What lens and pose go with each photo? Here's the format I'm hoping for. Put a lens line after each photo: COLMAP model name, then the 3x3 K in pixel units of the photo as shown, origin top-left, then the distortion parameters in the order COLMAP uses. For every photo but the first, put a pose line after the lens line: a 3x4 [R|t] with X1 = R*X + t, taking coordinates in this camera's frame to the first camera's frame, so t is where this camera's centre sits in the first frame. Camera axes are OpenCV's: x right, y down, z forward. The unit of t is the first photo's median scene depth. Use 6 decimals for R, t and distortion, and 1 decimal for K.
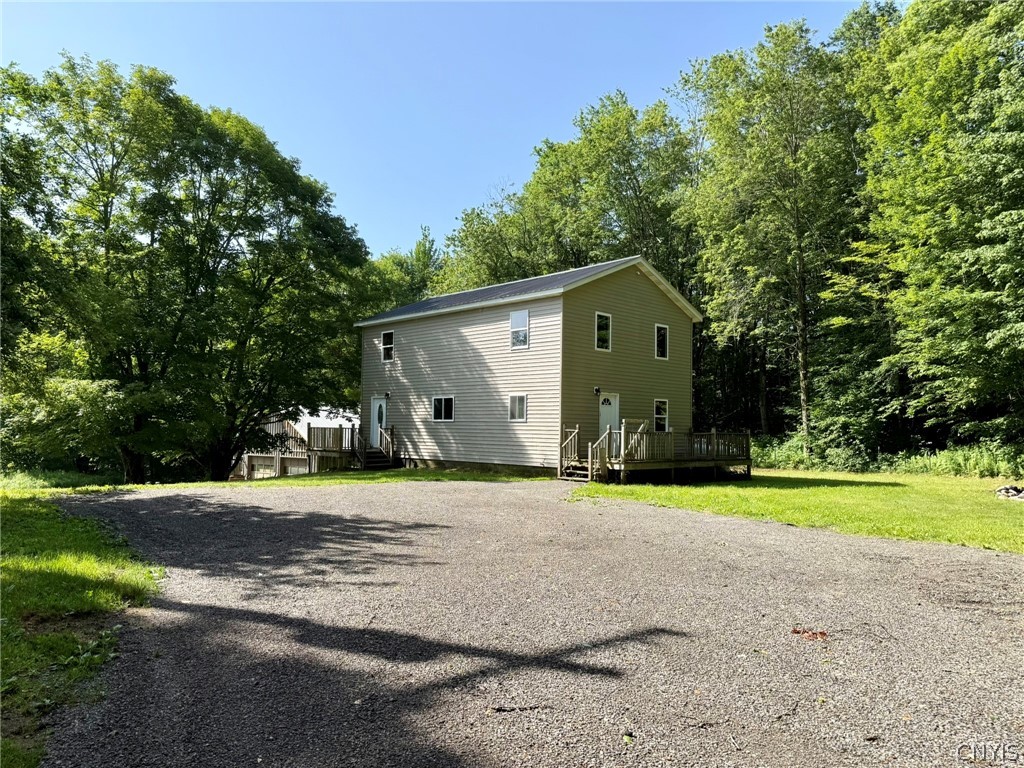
lens RADIAL K [[725.1, 0, 512.0], [0, 725.1, 384.0], [0, 0, 1]] dist [0.045061, -0.000431]
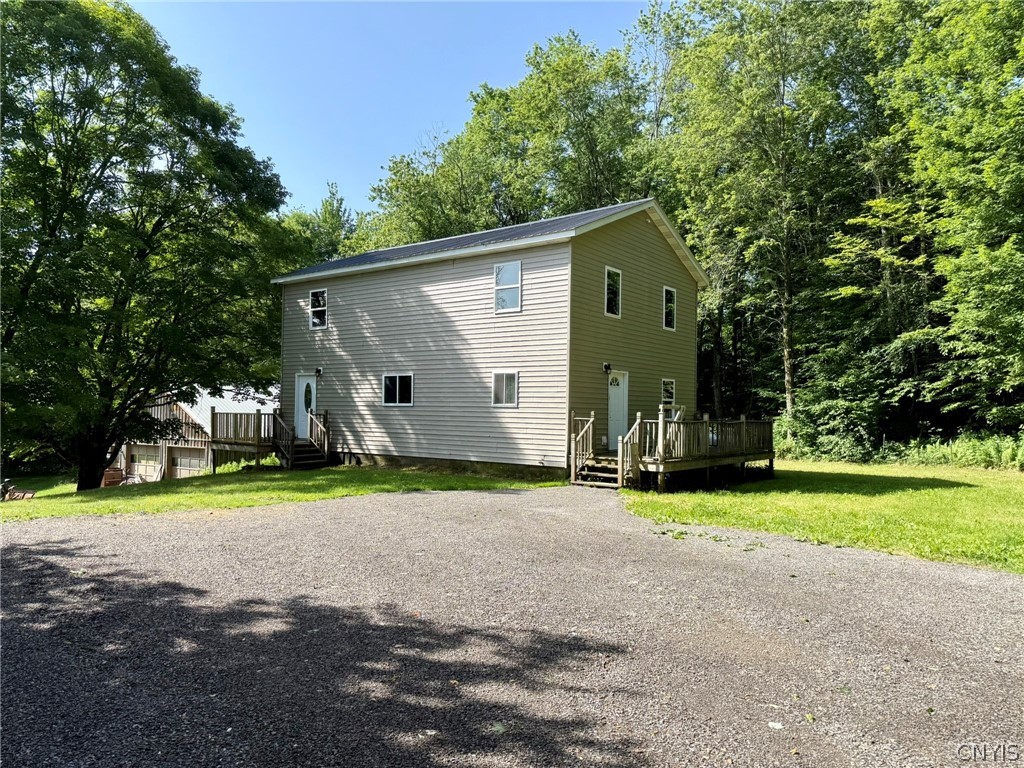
lens RADIAL K [[738.0, 0, 512.0], [0, 738.0, 384.0], [0, 0, 1]] dist [0.001964, -0.003710]
pose [[0.990093, 0.006163, 0.140279, -0.073419], [-0.009978, 0.999599, 0.026507, 0.005426], [-0.140059, -0.027644, 0.989757, 0.177250]]
